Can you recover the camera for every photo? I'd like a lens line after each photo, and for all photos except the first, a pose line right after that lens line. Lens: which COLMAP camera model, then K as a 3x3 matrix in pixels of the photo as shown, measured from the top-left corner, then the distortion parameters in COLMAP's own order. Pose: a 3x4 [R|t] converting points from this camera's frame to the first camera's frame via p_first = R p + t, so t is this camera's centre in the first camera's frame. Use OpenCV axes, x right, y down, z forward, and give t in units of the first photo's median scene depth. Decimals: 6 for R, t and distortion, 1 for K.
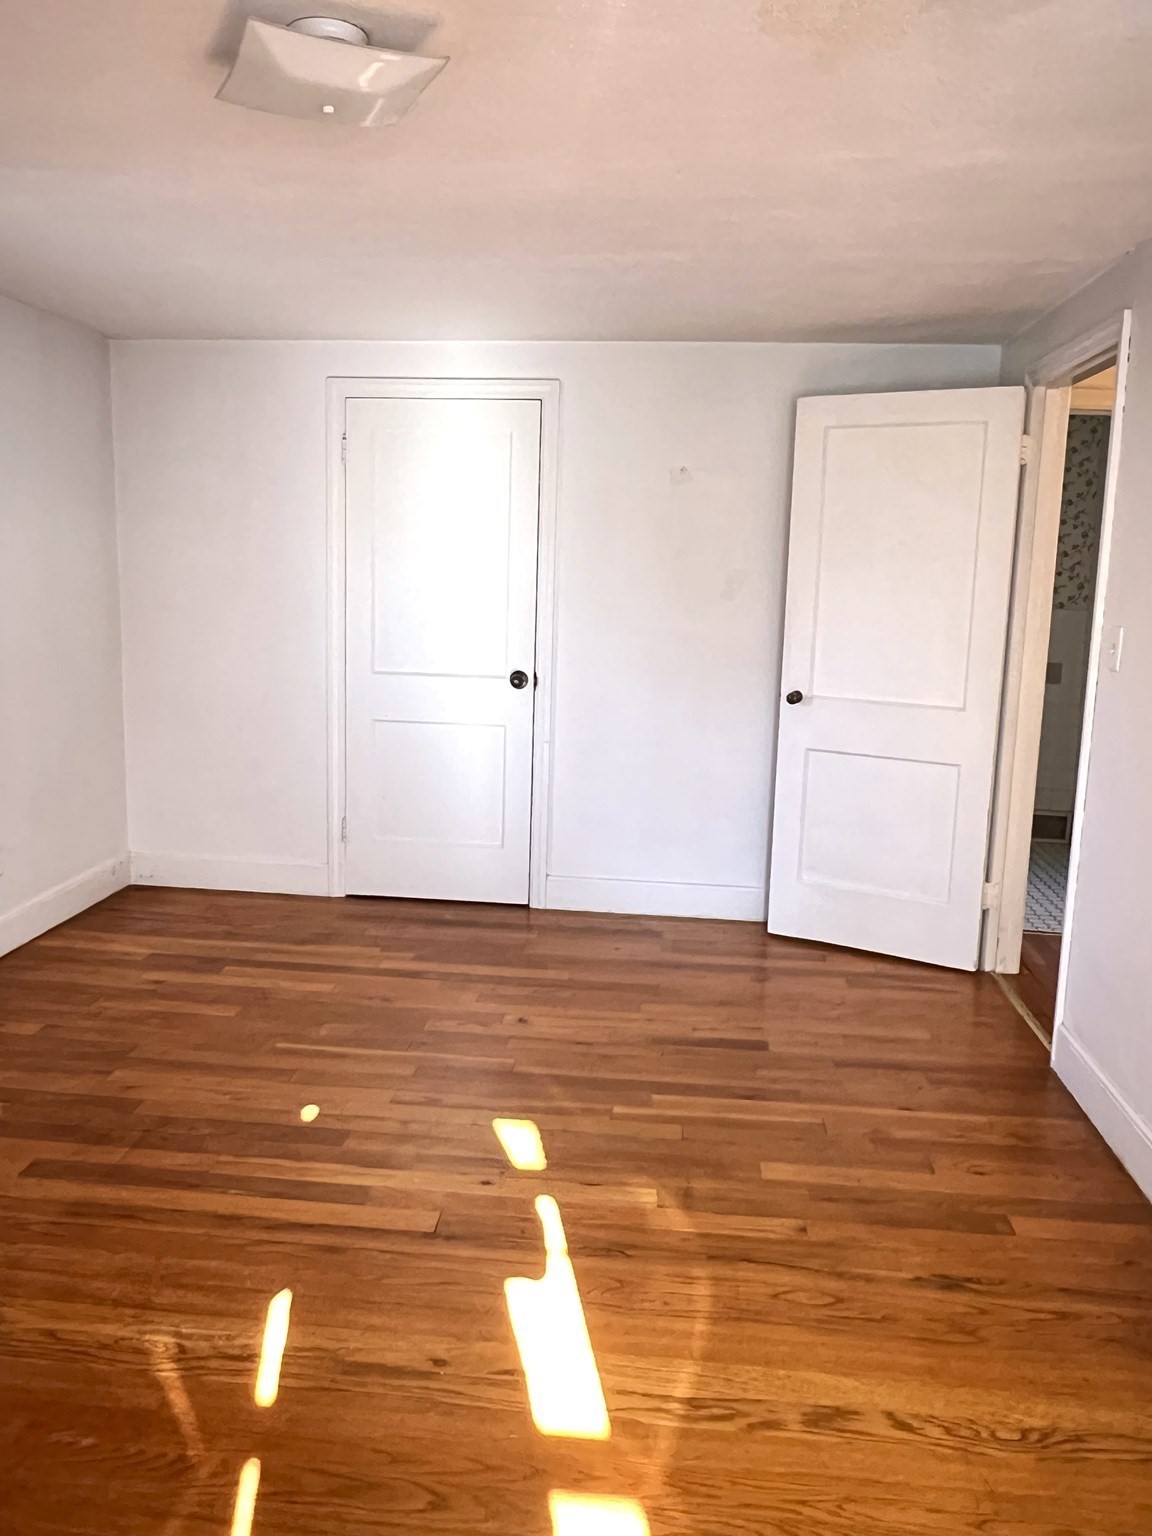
lens RADIAL K [[1151.5, 0, 576.2], [0, 1151.5, 766.9], [0, 0, 1]] dist [0.063929, -0.067377]
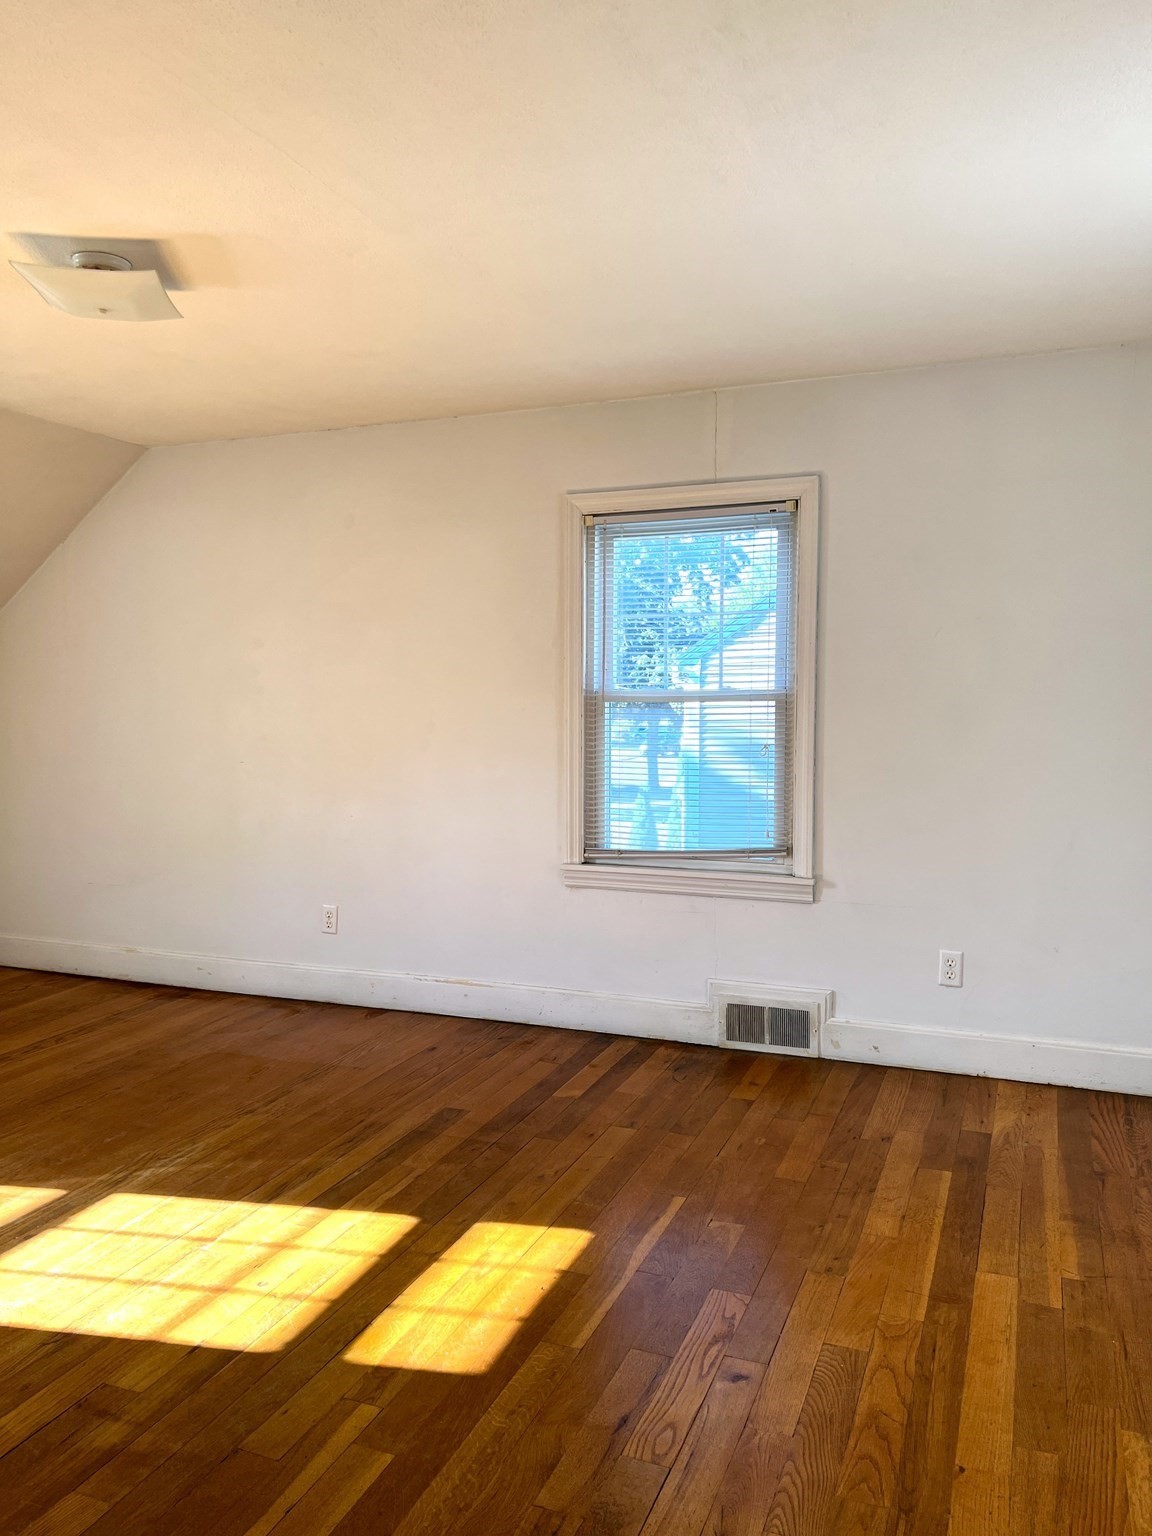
lens RADIAL K [[1151.5, 0, 577.9], [0, 1151.5, 767.7], [0, 0, 1]] dist [0.063929, -0.067377]
pose [[-0.273151, 0.043368, -0.960993, 0.510579], [-0.159234, 0.983164, 0.089629, -0.123352], [0.948701, 0.177505, -0.261646, 0.971495]]
